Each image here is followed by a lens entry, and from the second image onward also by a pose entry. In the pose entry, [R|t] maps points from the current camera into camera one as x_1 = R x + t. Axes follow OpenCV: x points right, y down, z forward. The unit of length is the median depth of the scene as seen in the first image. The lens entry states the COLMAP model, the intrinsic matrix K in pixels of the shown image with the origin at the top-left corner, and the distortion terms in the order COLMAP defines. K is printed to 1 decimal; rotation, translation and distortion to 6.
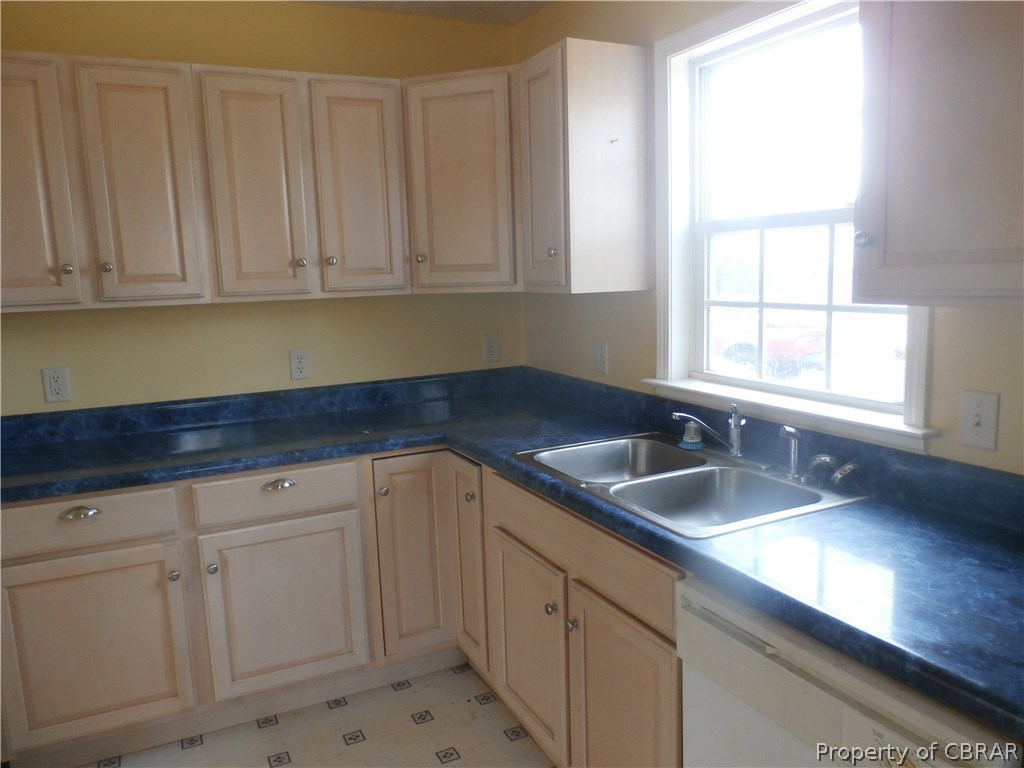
lens RADIAL K [[773.2, 0, 512.9], [0, 773.2, 384.0], [0, 0, 1]] dist [-0.000490, 0.008061]
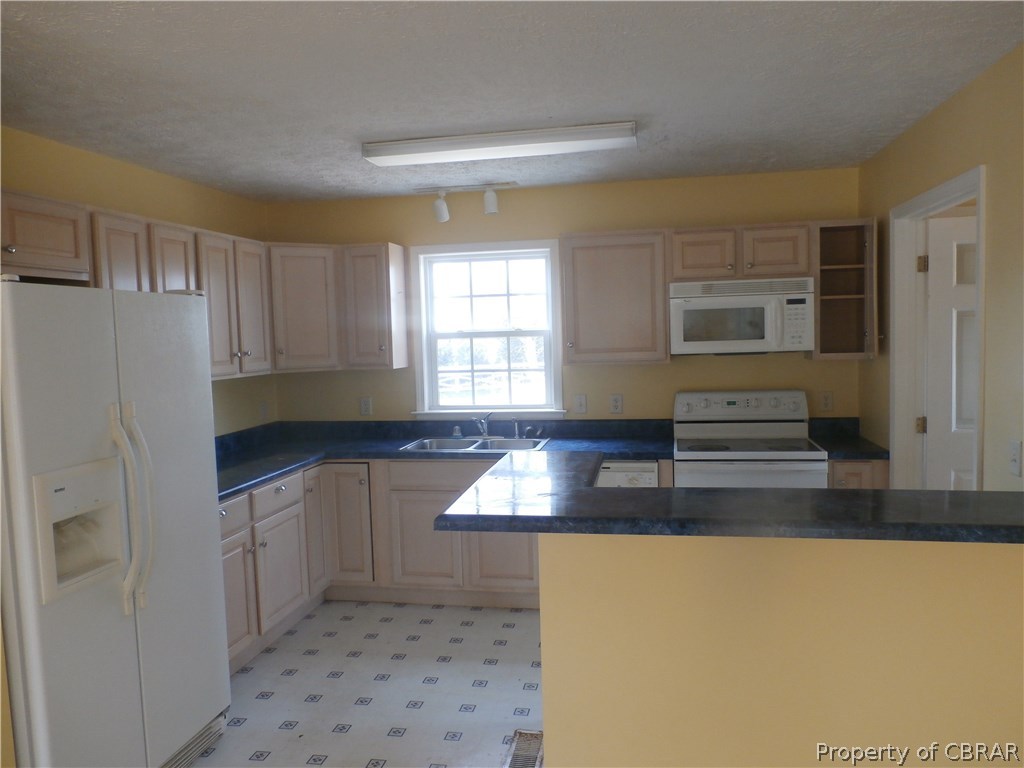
lens RADIAL K [[773.2, 0, 510.0], [0, 773.2, 385.5], [0, 0, 1]] dist [-0.000490, 0.008061]
pose [[0.598592, -0.038842, 0.800112, -1.289874], [0.131850, 0.989978, -0.050582, 0.060946], [-0.790128, 0.135773, 0.597715, -0.380282]]
